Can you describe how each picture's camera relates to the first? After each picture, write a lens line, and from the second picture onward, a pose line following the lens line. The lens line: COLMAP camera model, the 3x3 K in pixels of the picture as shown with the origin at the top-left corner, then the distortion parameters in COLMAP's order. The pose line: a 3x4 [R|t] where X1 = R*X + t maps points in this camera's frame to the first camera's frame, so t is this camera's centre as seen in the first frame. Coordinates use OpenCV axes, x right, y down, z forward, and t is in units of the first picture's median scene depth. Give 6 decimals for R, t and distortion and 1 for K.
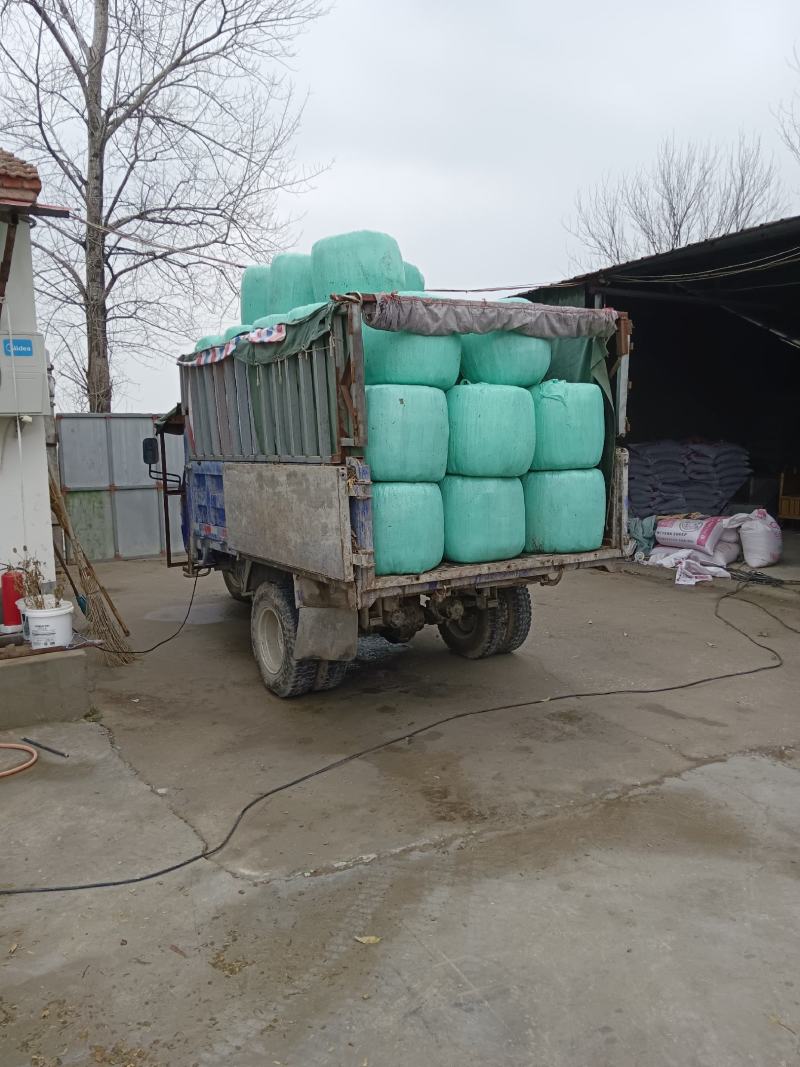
lens RADIAL K [[807.5, 0, 399.3], [0, 807.5, 530.8], [0, 0, 1]] dist [0.000838, 0.004739]
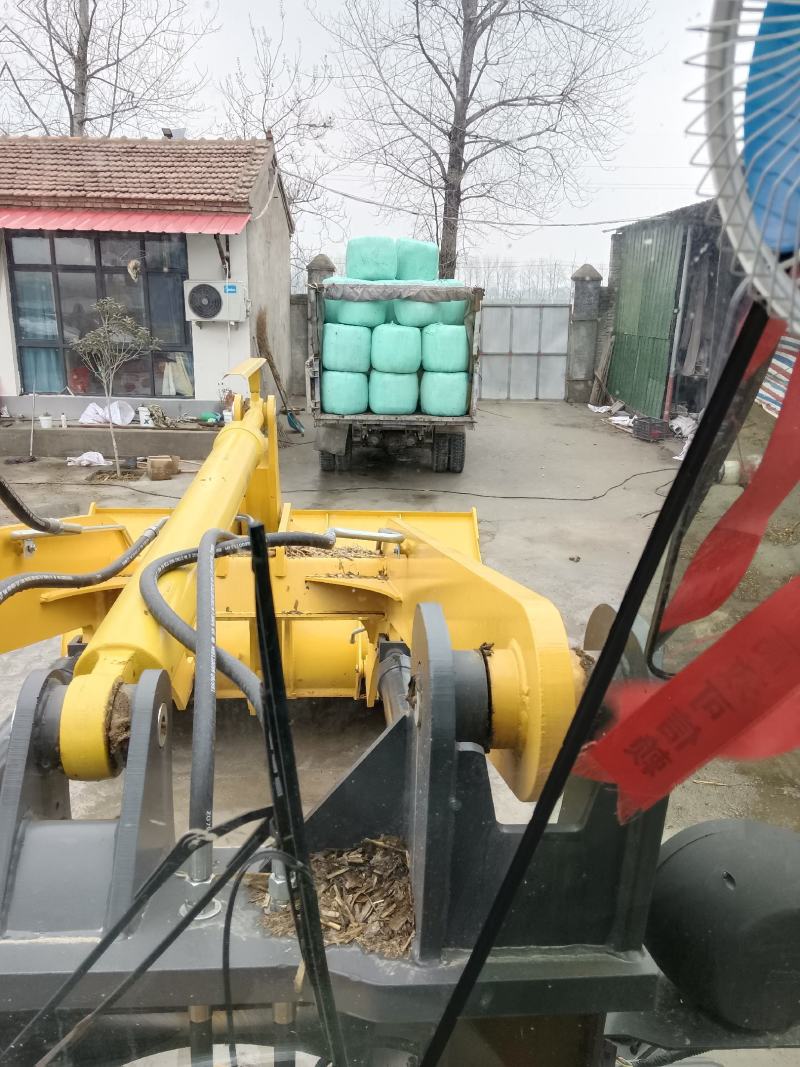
lens RADIAL K [[758.1, 0, 402.6], [0, 758.1, 535.6], [0, 0, 1]] dist [0.007229, -0.002657]
pose [[0.868645, 0.196038, -0.455001, 0.999721], [-0.100004, 0.968860, 0.226518, -0.096085], [0.485238, -0.151262, 0.861199, -0.634906]]
